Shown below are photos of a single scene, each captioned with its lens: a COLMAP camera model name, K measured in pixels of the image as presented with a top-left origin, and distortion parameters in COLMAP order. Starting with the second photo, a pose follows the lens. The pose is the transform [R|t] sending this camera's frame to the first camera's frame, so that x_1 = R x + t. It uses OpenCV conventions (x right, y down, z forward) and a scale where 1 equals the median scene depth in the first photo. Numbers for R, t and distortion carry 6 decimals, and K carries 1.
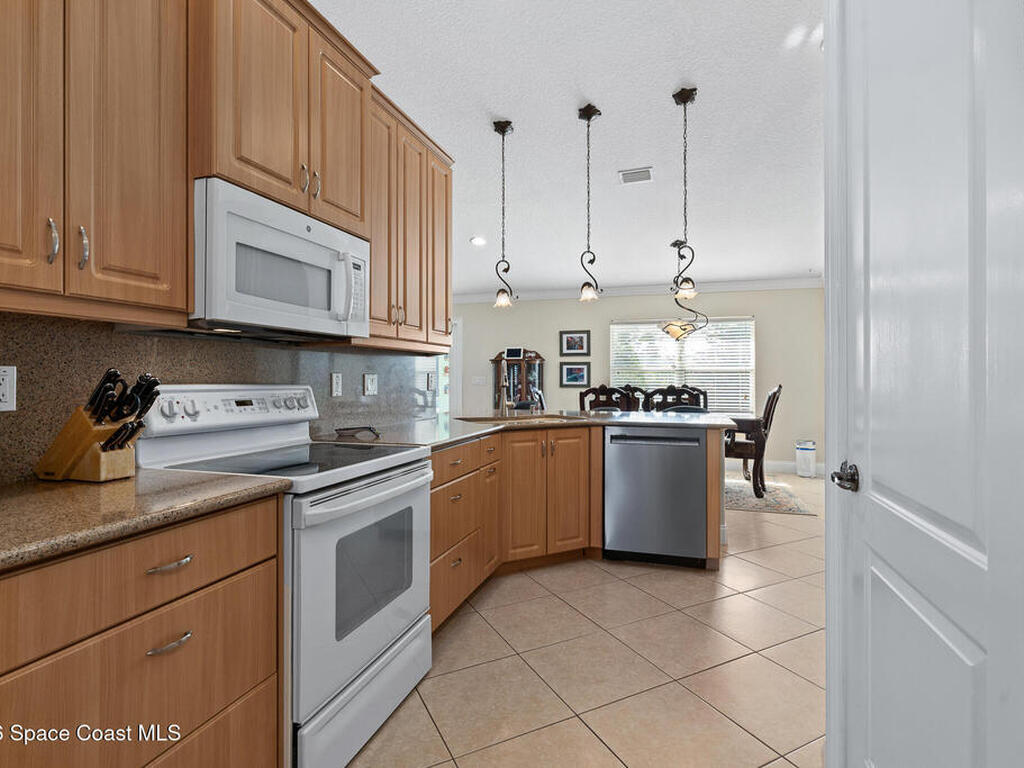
lens RADIAL K [[520.2, 0, 510.5], [0, 520.2, 378.4], [0, 0, 1]] dist [-0.006096, -0.000144]
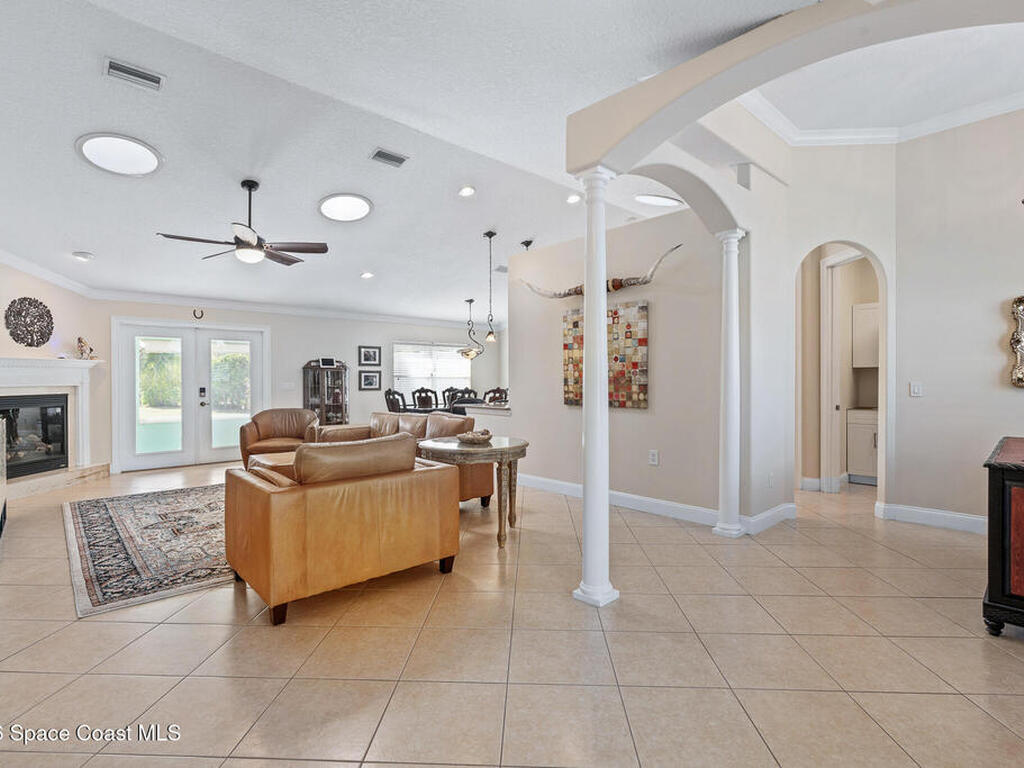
lens RADIAL K [[514.9, 0, 513.2], [0, 514.9, 381.8], [0, 0, 1]] dist [-0.009465, 0.003595]
pose [[0.495174, -0.005254, 0.868778, -0.813065], [0.002204, 0.999986, 0.004792, -0.009510], [-0.868791, -0.000458, 0.495179, 0.065797]]
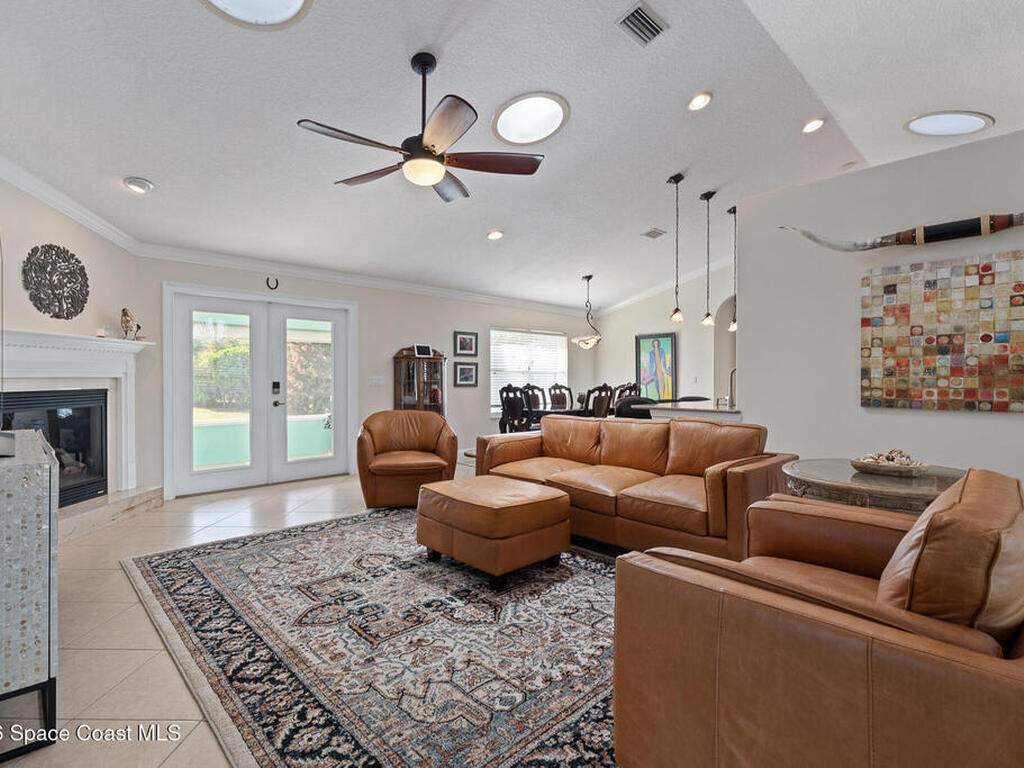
lens RADIAL K [[514.9, 0, 513.7], [0, 514.9, 382.4], [0, 0, 1]] dist [-0.009465, 0.003595]
pose [[0.470684, -0.006110, 0.882281, -0.741539], [-0.002045, 0.999966, 0.008016, -0.000178], [-0.882300, -0.005577, 0.470655, 0.440580]]
